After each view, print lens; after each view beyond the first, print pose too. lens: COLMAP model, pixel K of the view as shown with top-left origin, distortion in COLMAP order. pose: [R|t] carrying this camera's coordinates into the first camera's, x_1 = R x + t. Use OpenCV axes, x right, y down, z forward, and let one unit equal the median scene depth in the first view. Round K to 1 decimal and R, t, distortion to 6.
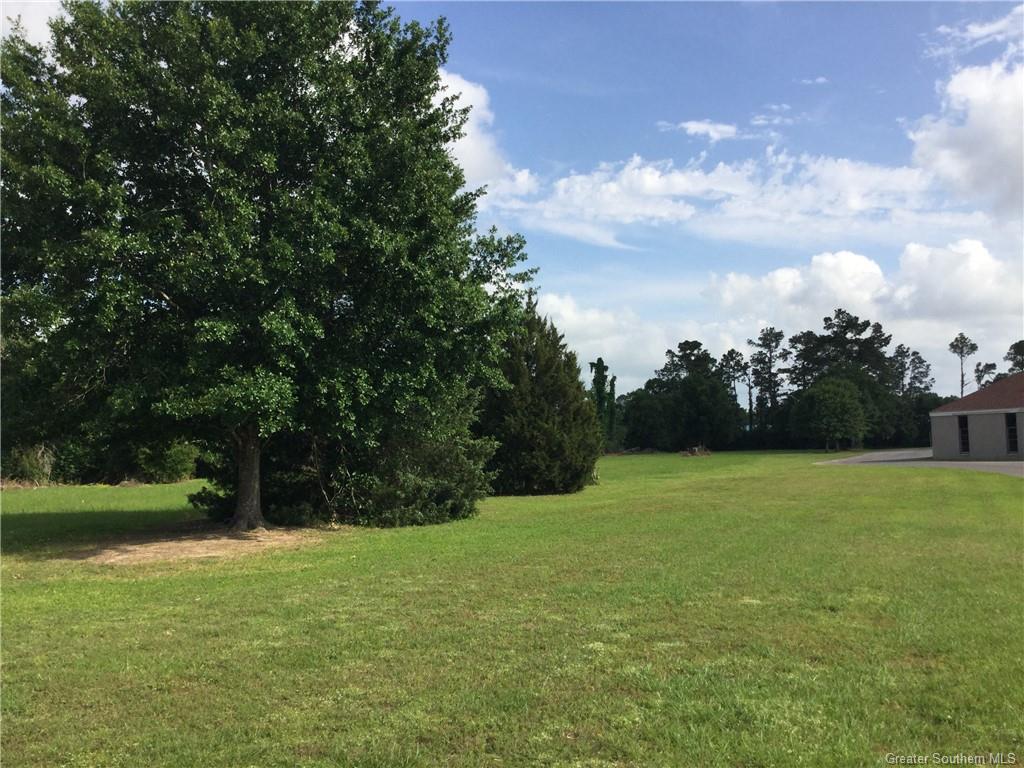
lens RADIAL K [[941.5, 0, 519.6], [0, 941.5, 377.9], [0, 0, 1]] dist [0.058143, 0.000000]
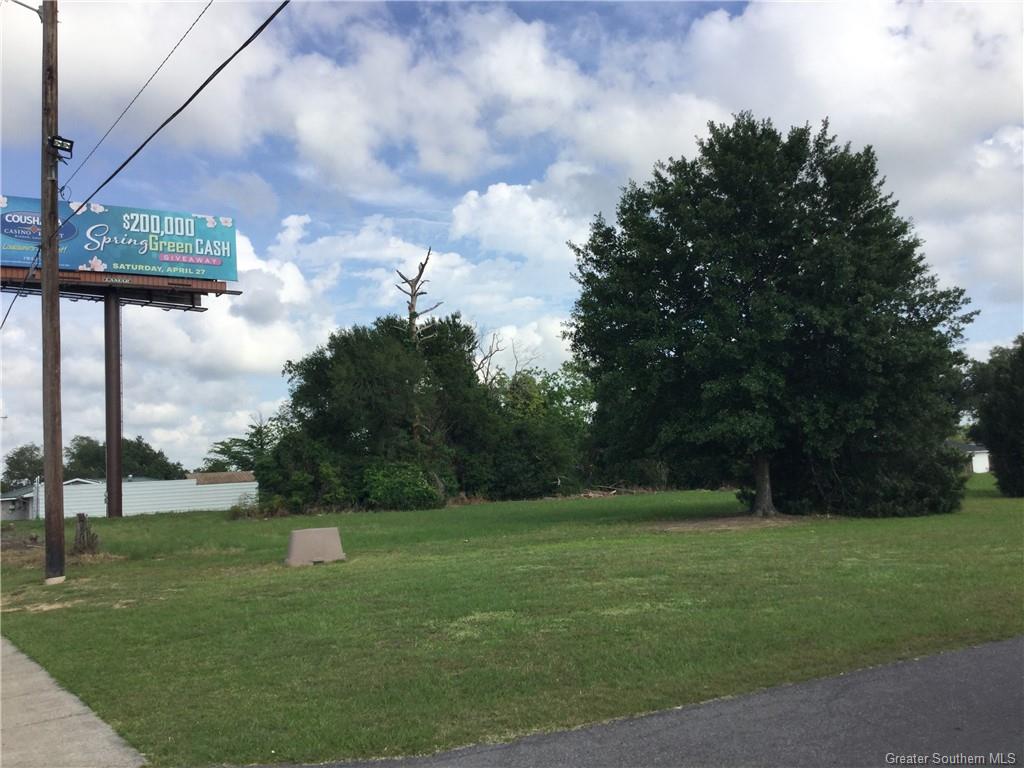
lens RADIAL K [[941.5, 0, 500.8], [0, 941.5, 390.4], [0, 0, 1]] dist [0.058143, 0.000000]
pose [[0.799253, -0.069591, -0.596952, 0.039741], [0.071409, 0.997233, -0.020645, -0.004549], [0.596737, -0.026127, 0.802011, -0.058511]]
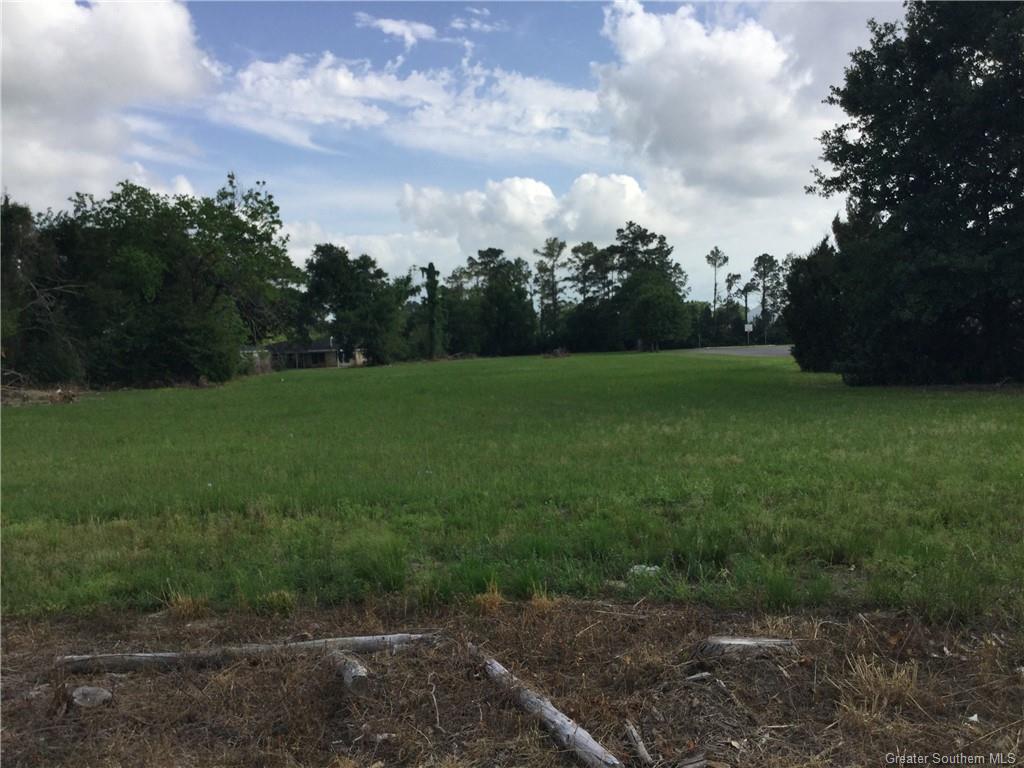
lens RADIAL K [[941.5, 0, 511.2], [0, 941.5, 399.2], [0, 0, 1]] dist [0.058143, 0.000000]
pose [[0.928974, -0.034444, 0.368538, -0.199405], [-0.007908, 0.993587, 0.112796, 0.008748], [-0.370059, -0.107699, 0.922744, 0.034406]]
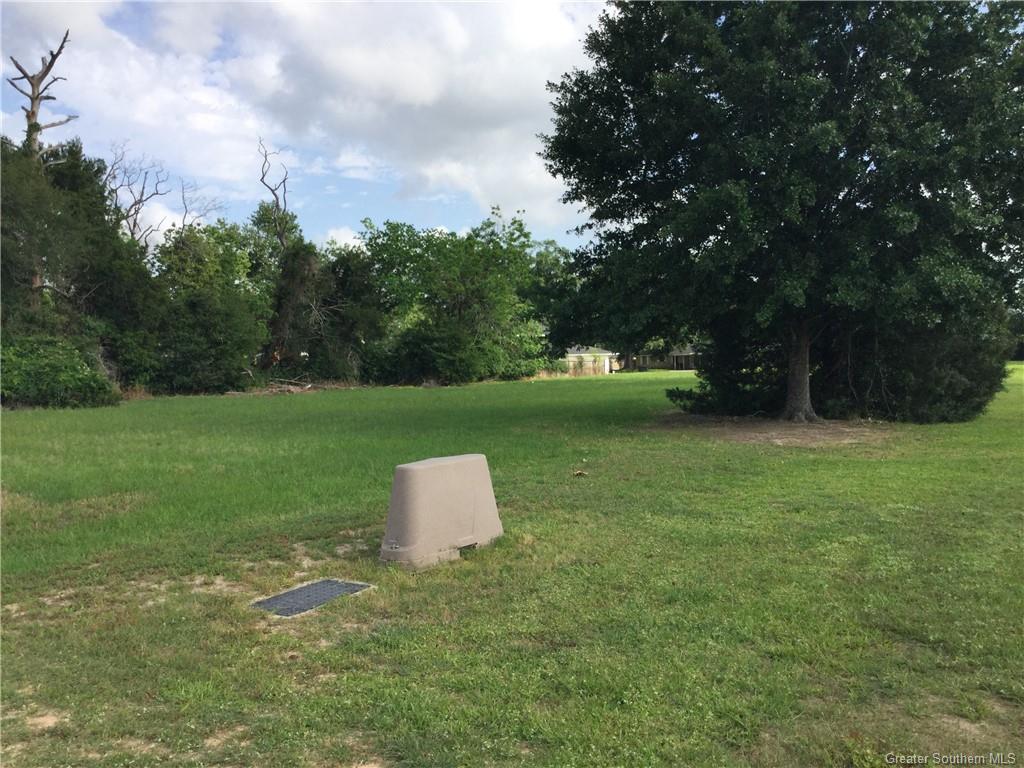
lens RADIAL K [[941.5, 0, 509.6], [0, 941.5, 365.7], [0, 0, 1]] dist [0.058143, 0.000000]
pose [[0.986990, 0.008304, -0.160569, -0.064722], [0.004543, 0.996826, 0.079477, 0.002292], [0.160720, -0.079172, 0.983820, -0.009266]]
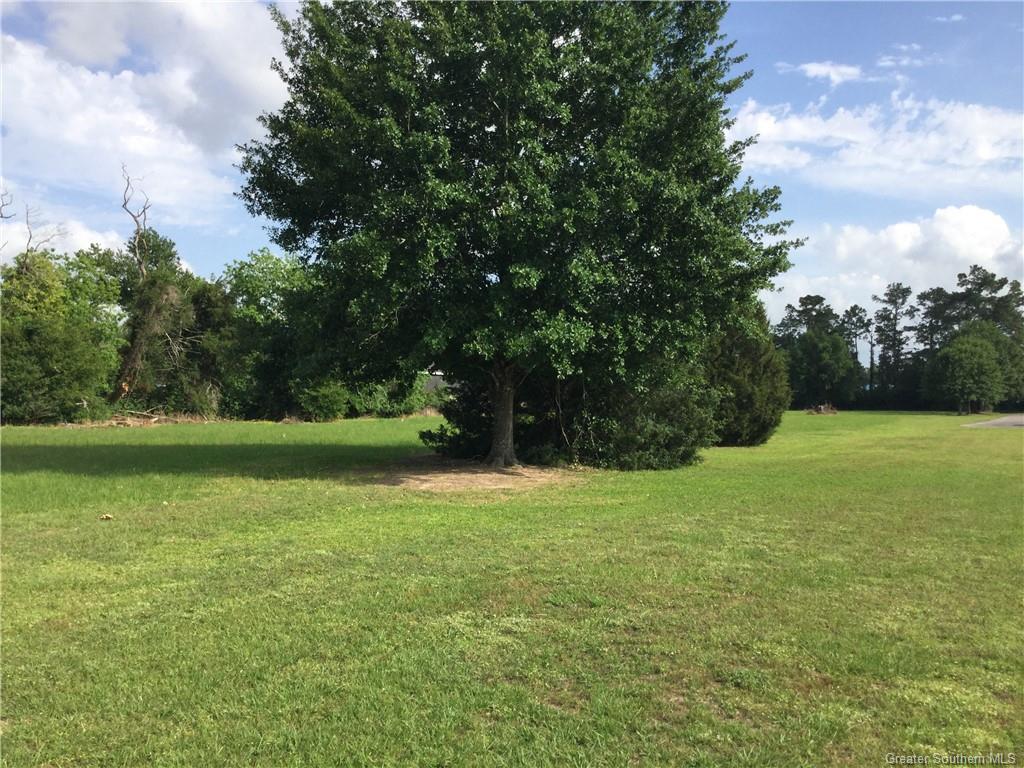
lens RADIAL K [[941.5, 0, 517.7], [0, 941.5, 393.8], [0, 0, 1]] dist [0.058143, 0.000000]
pose [[0.995148, 0.031515, -0.093211, -0.025934], [-0.025018, 0.997228, 0.070073, 0.000725], [0.095161, -0.067402, 0.993177, -0.005723]]
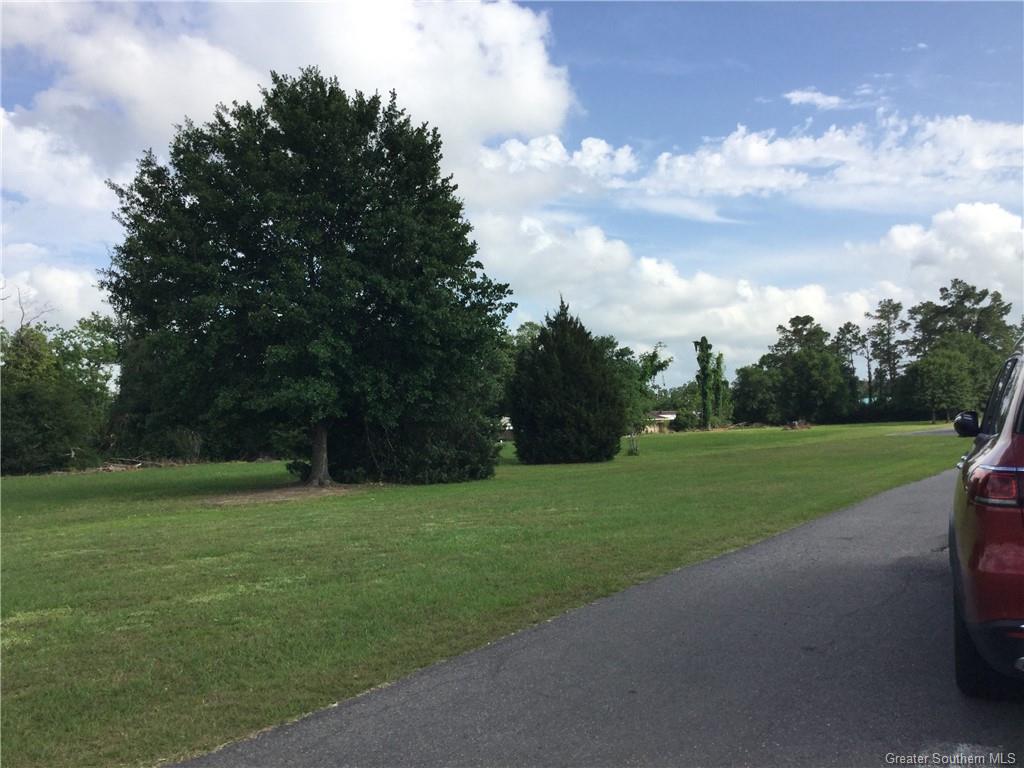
lens RADIAL K [[941.5, 0, 502.4], [0, 941.5, 395.8], [0, 0, 1]] dist [0.058143, 0.000000]
pose [[0.989436, -0.021864, -0.143310, 0.028230], [0.027742, 0.998848, 0.039148, -0.003482], [0.142289, -0.042710, 0.988903, -0.053029]]
